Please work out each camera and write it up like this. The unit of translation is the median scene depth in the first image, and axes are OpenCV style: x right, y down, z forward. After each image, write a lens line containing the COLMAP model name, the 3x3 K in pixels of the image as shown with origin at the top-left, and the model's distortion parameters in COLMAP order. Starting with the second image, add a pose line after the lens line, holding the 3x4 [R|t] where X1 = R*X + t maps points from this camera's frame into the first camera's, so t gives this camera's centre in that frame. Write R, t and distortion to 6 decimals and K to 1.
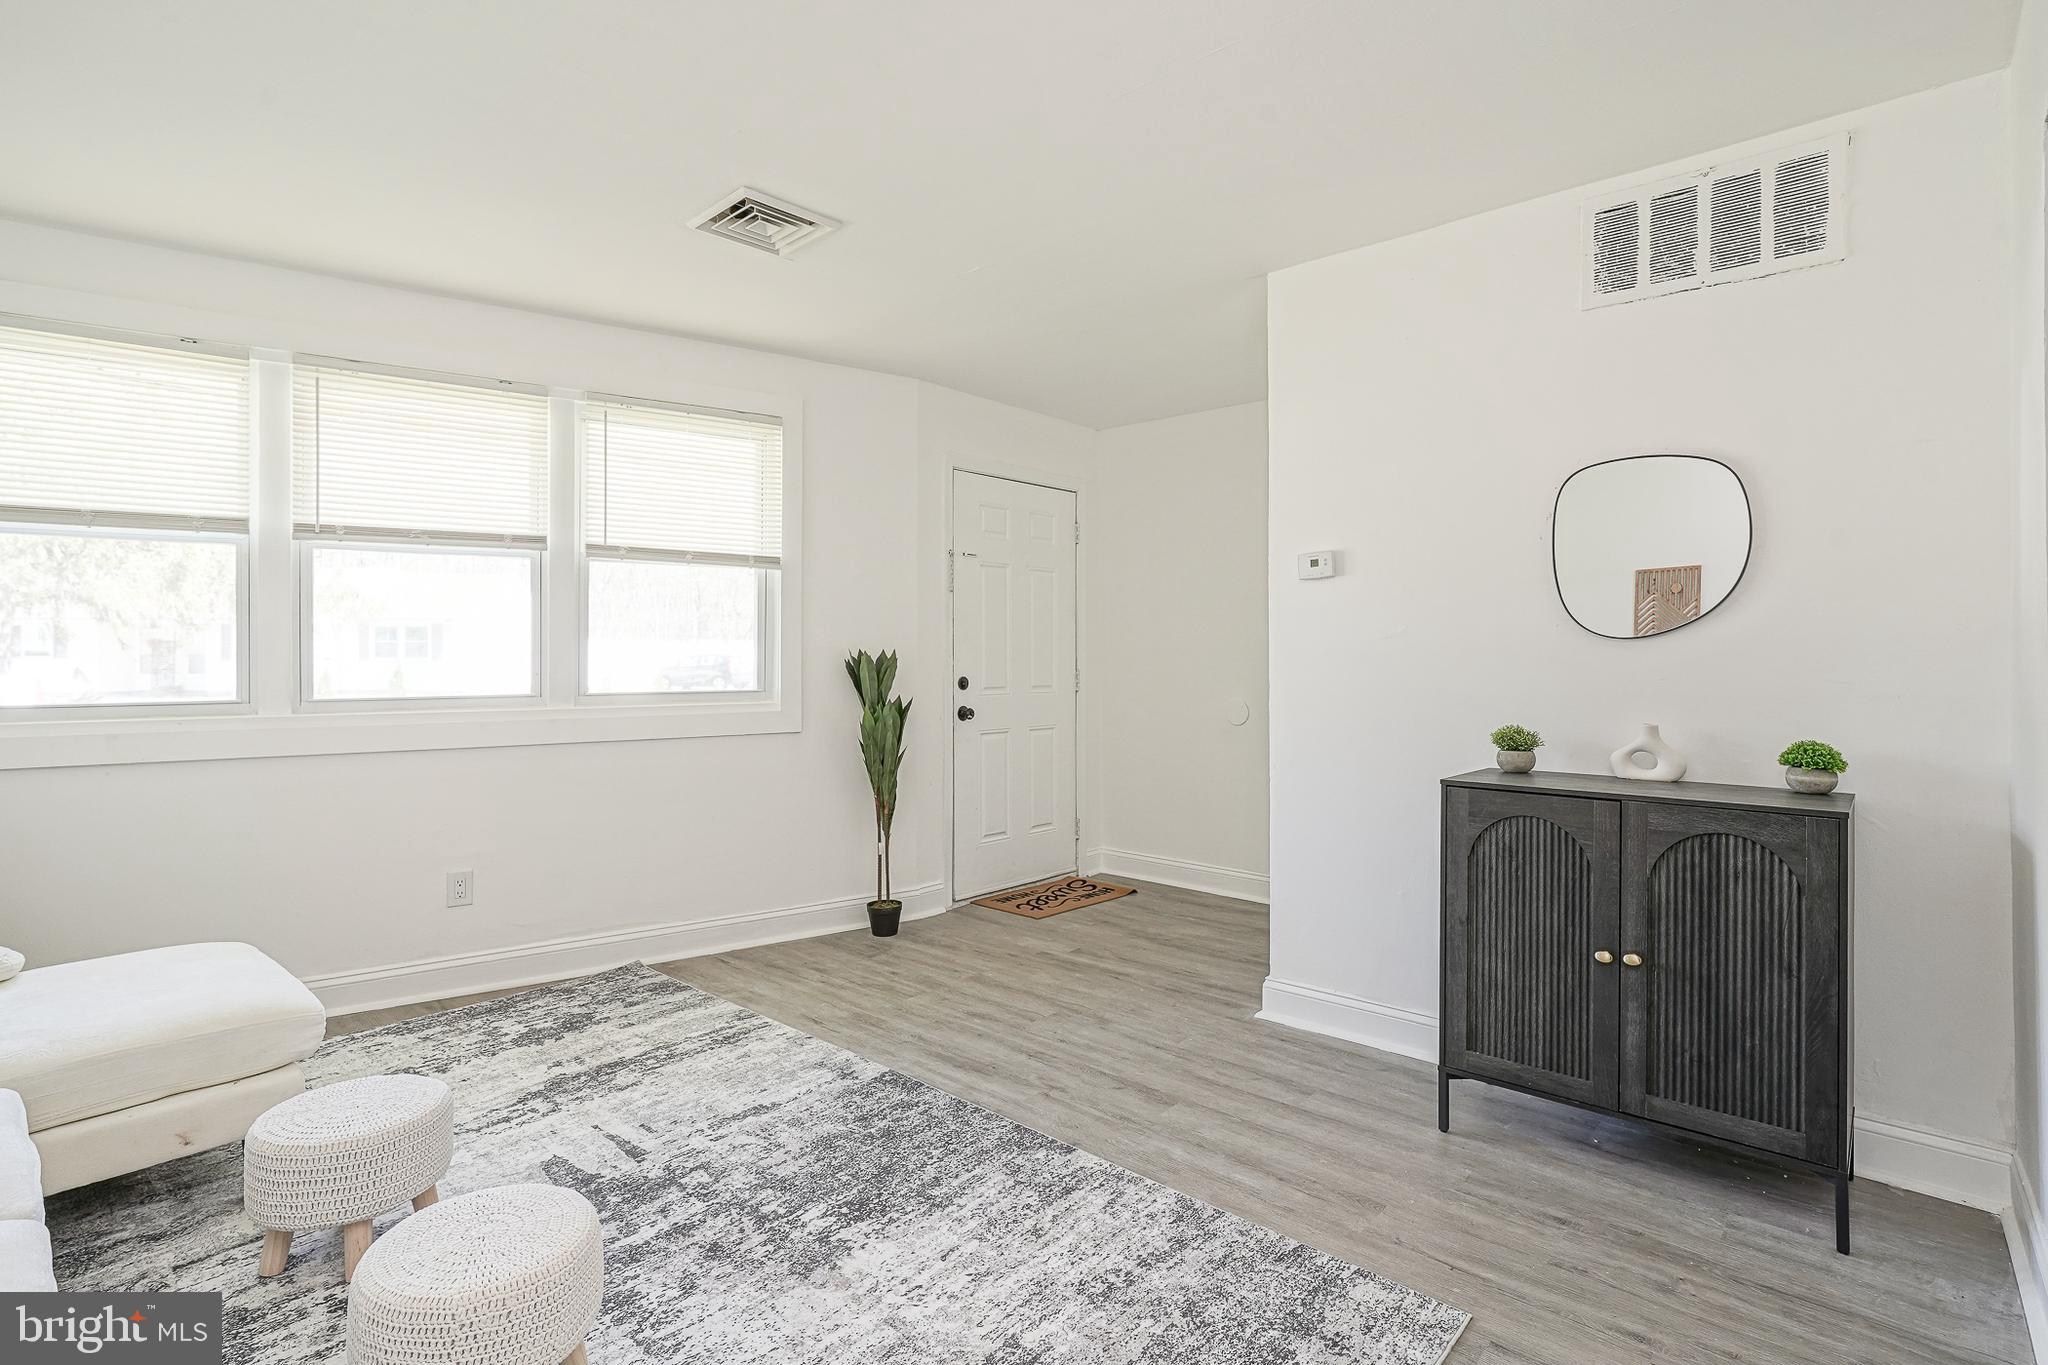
lens RADIAL K [[1032.8, 0, 1031.7], [0, 1032.8, 701.2], [0, 0, 1]] dist [-0.003962, 0.006258]
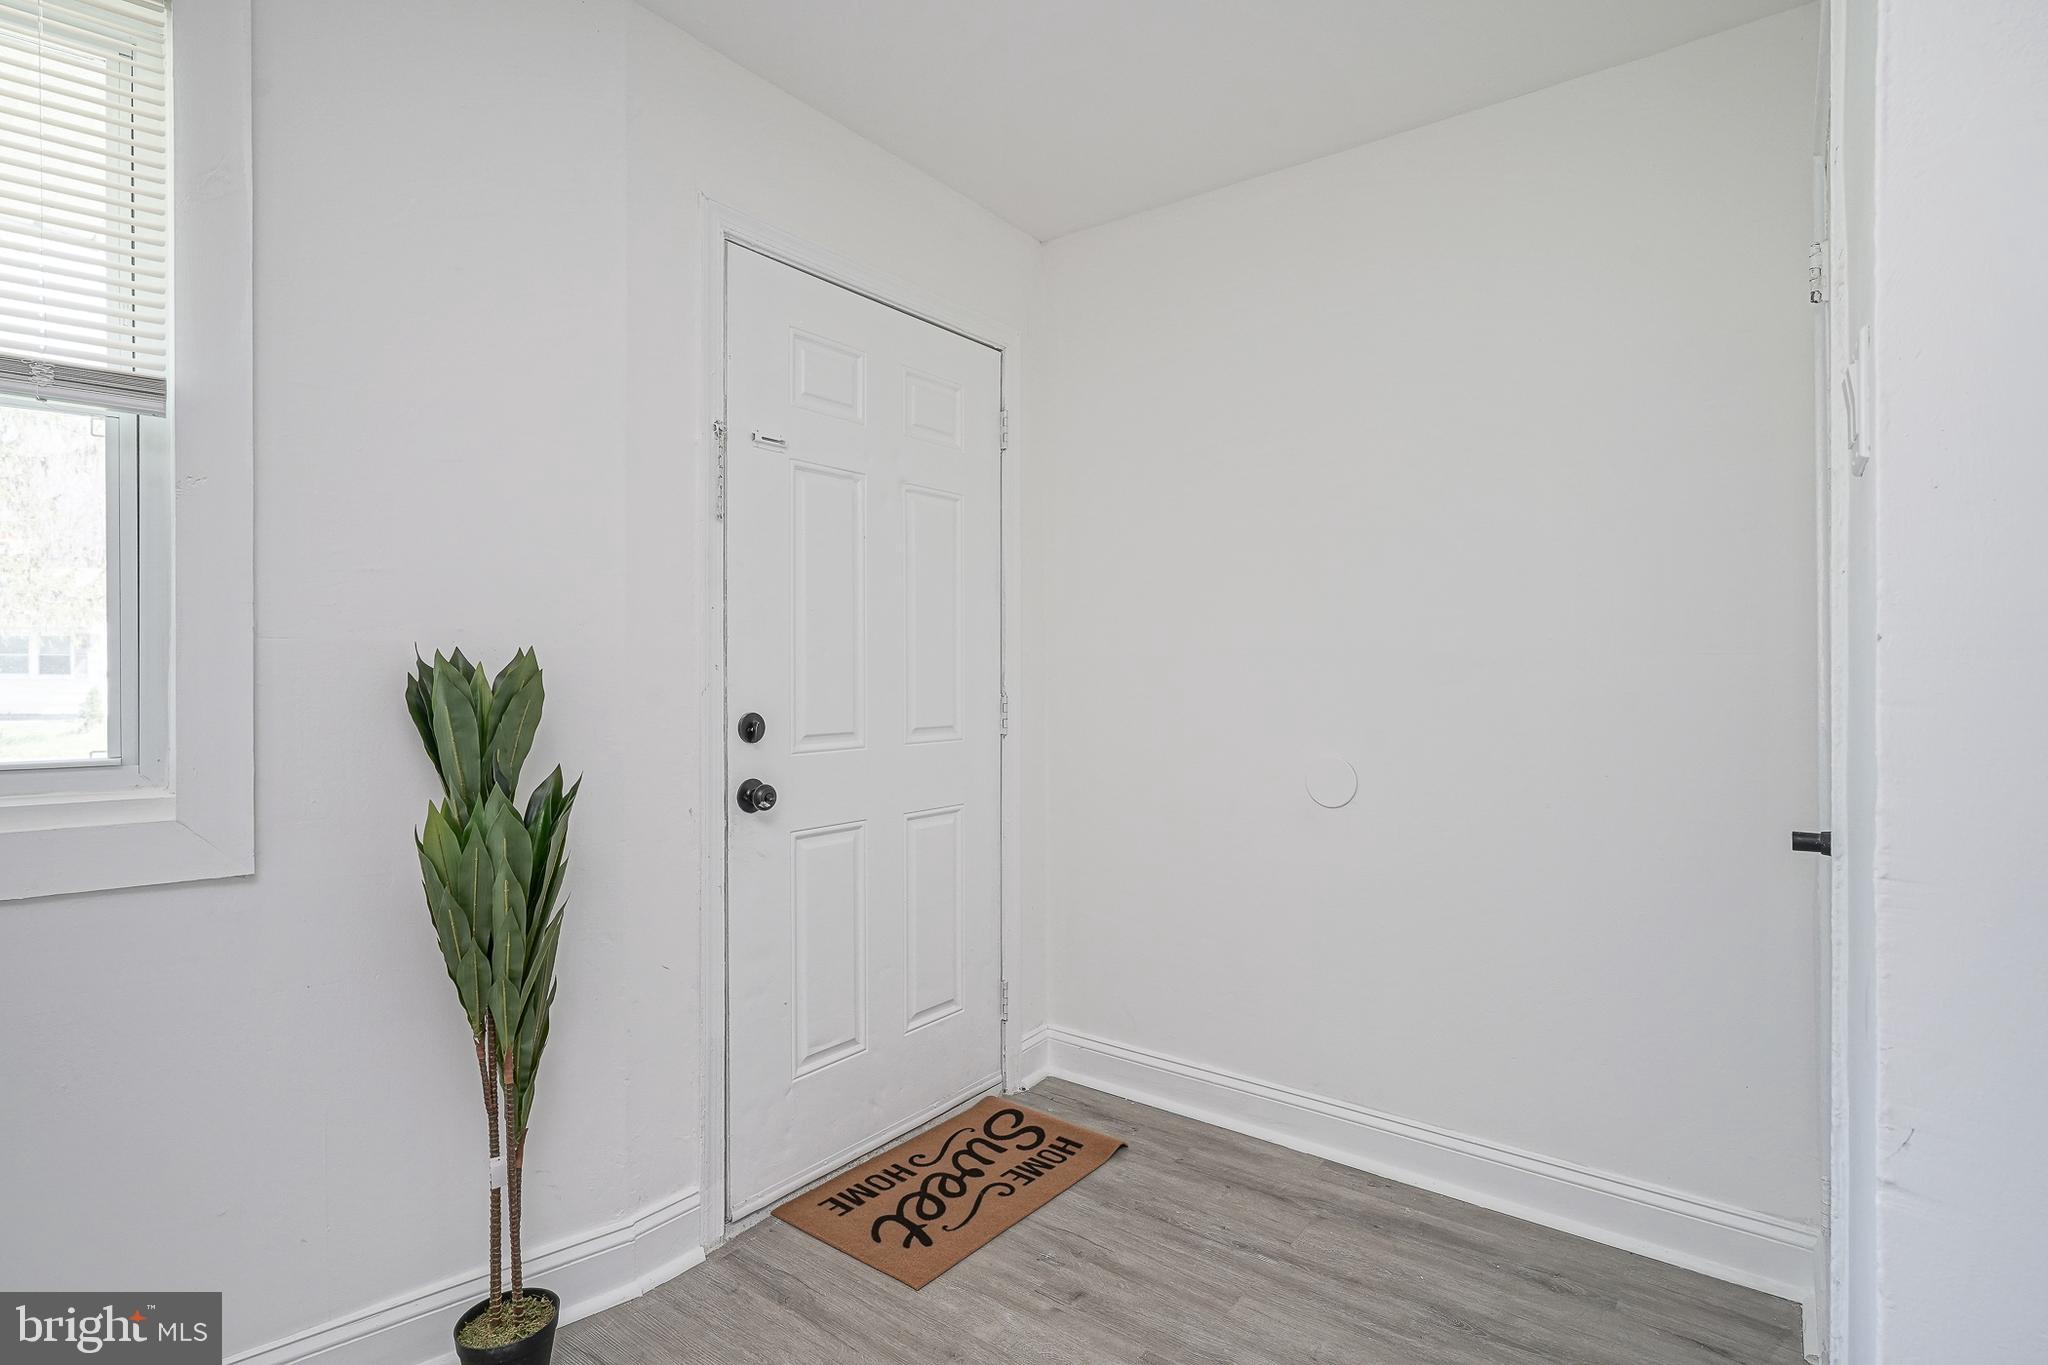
lens RADIAL K [[1032.8, 0, 1031.7], [0, 1032.8, 701.2], [0, 0, 1]] dist [-0.003962, 0.006258]
pose [[0.996388, 0.000452, 0.084912, 0.016163], [0.000666, 0.999913, -0.013141, -0.023255], [-0.084910, 0.013150, 0.996302, 0.556021]]
